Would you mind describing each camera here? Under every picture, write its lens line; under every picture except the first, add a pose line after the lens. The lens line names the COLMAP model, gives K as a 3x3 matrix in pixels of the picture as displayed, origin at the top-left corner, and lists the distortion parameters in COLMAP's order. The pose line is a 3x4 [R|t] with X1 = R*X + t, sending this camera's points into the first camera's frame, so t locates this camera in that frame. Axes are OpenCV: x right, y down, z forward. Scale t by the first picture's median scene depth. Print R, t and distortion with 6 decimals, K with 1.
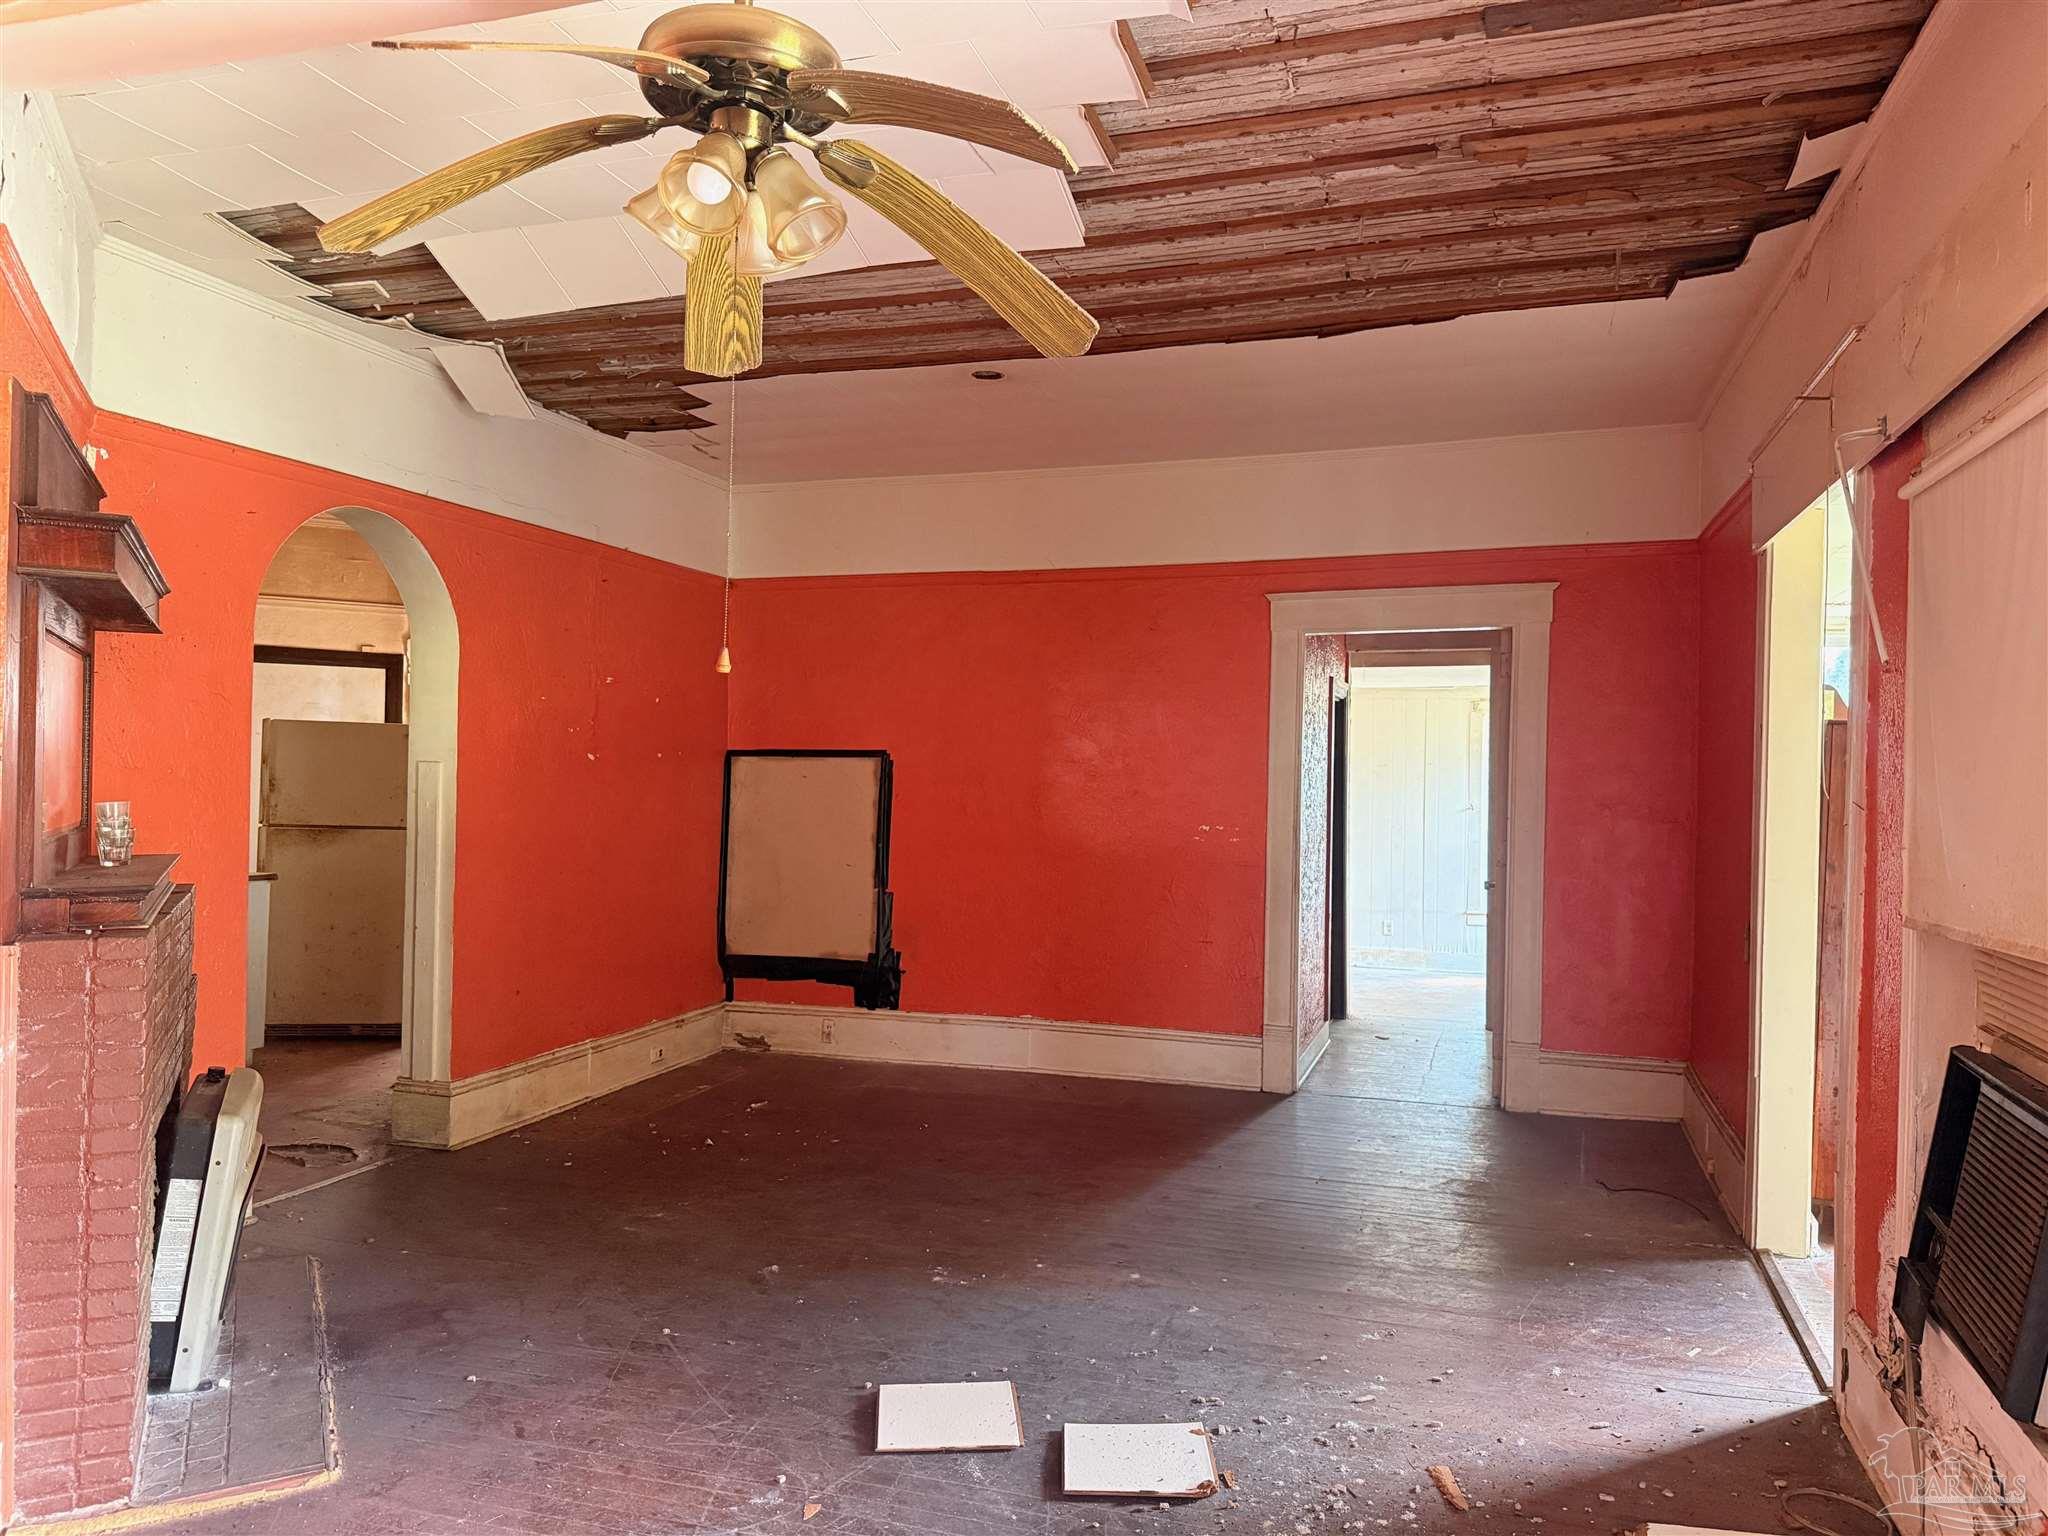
lens RADIAL K [[1454.2, 0, 1024.0], [0, 1454.2, 768.0], [0, 0, 1]] dist [-0.012991, -0.007522]
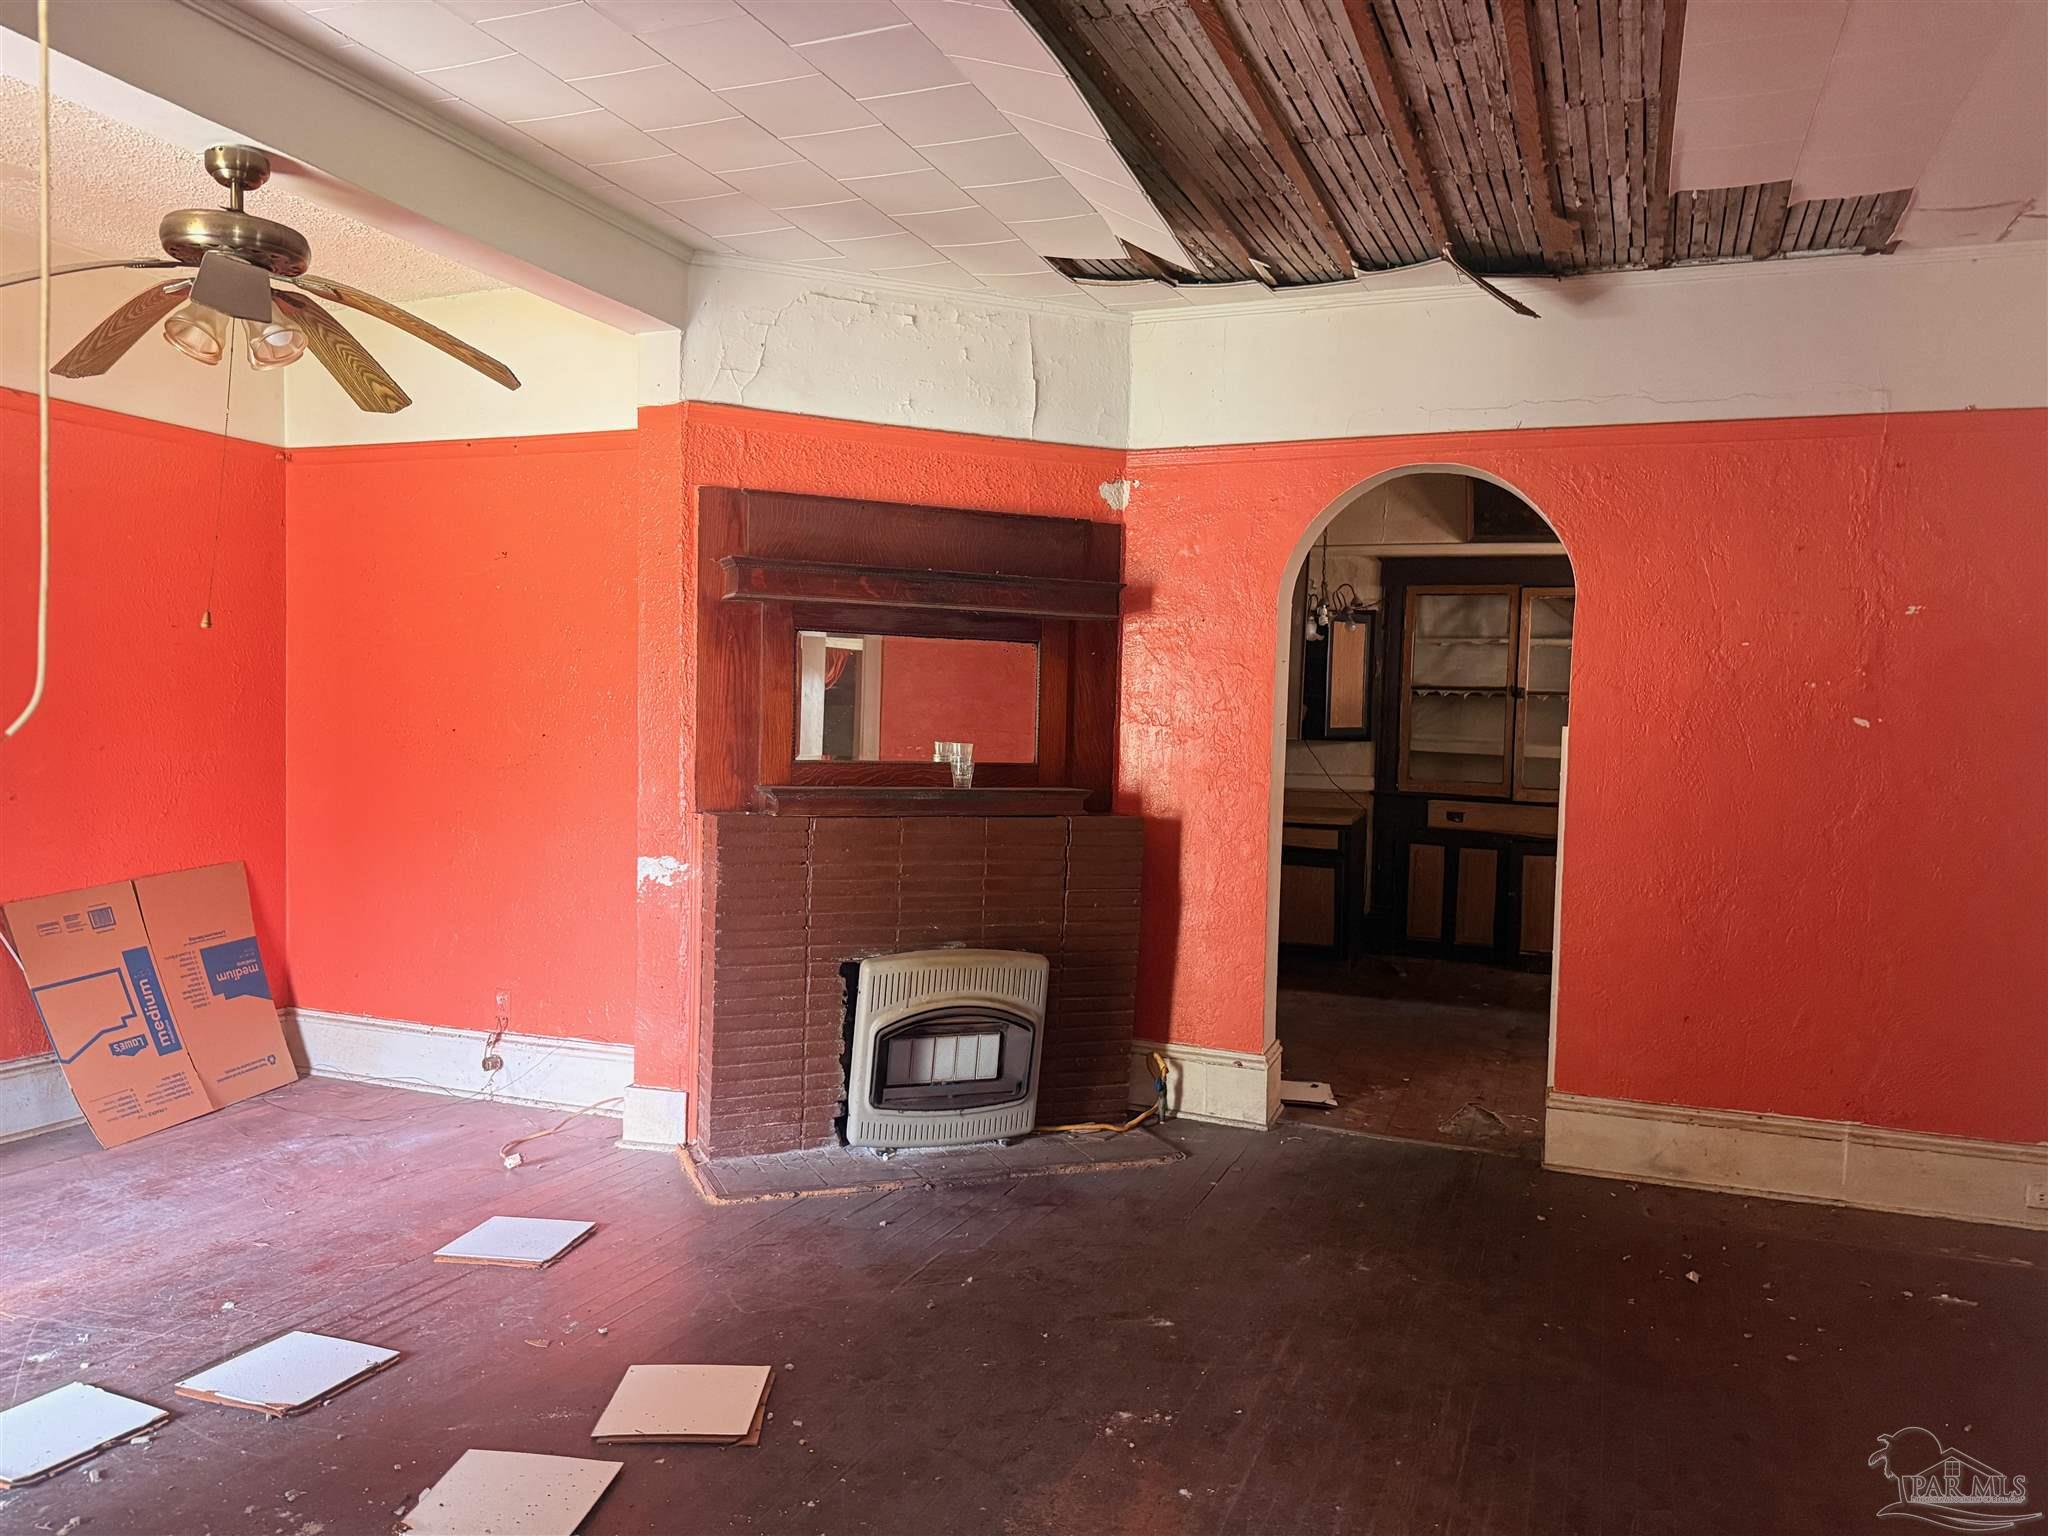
lens RADIAL K [[1399.1, 0, 1016.0], [0, 1399.1, 782.0], [0, 0, 1]] dist [0.065955, -0.001950]
pose [[-0.067627, 0.028066, -0.997316, 0.434939], [-0.022564, 0.999306, 0.029652, 0.011557], [0.997455, 0.024509, -0.066947, 0.671016]]
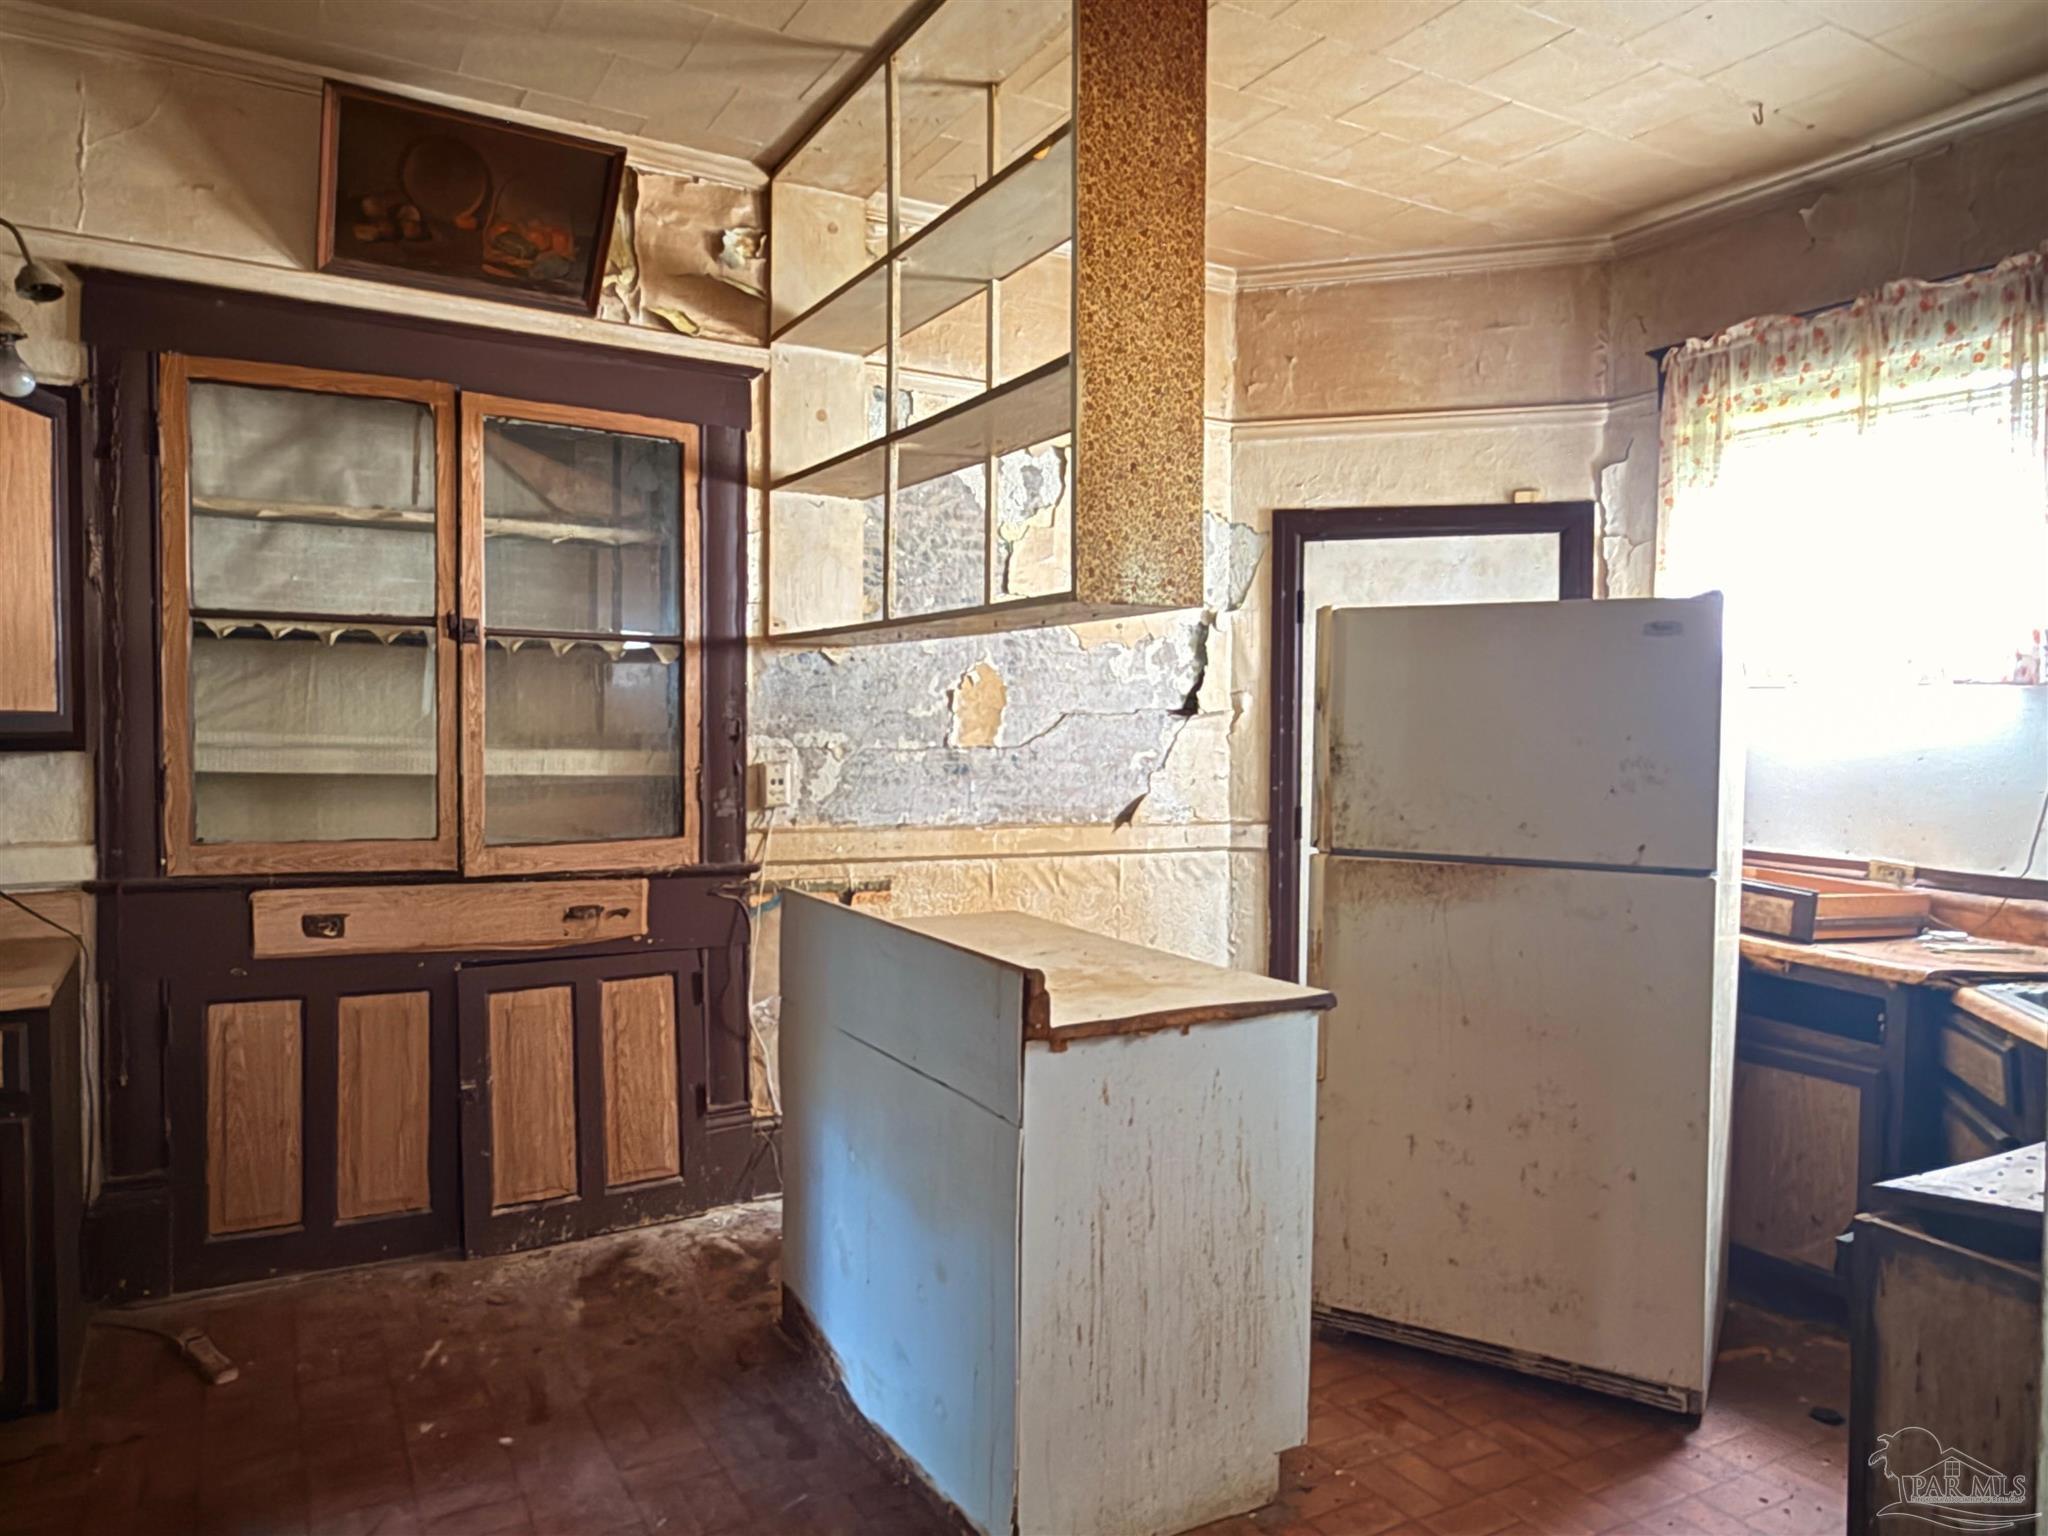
lens RADIAL K [[1422.7, 0, 1024.0], [0, 1422.7, 768.0], [0, 0, 1]] dist [0.008853, 0.002767]
pose [[0.738398, -0.004076, -0.674353, -0.373591], [0.015350, 0.999824, 0.010764, 0.010303], [0.674191, -0.018300, 0.738330, 0.773199]]
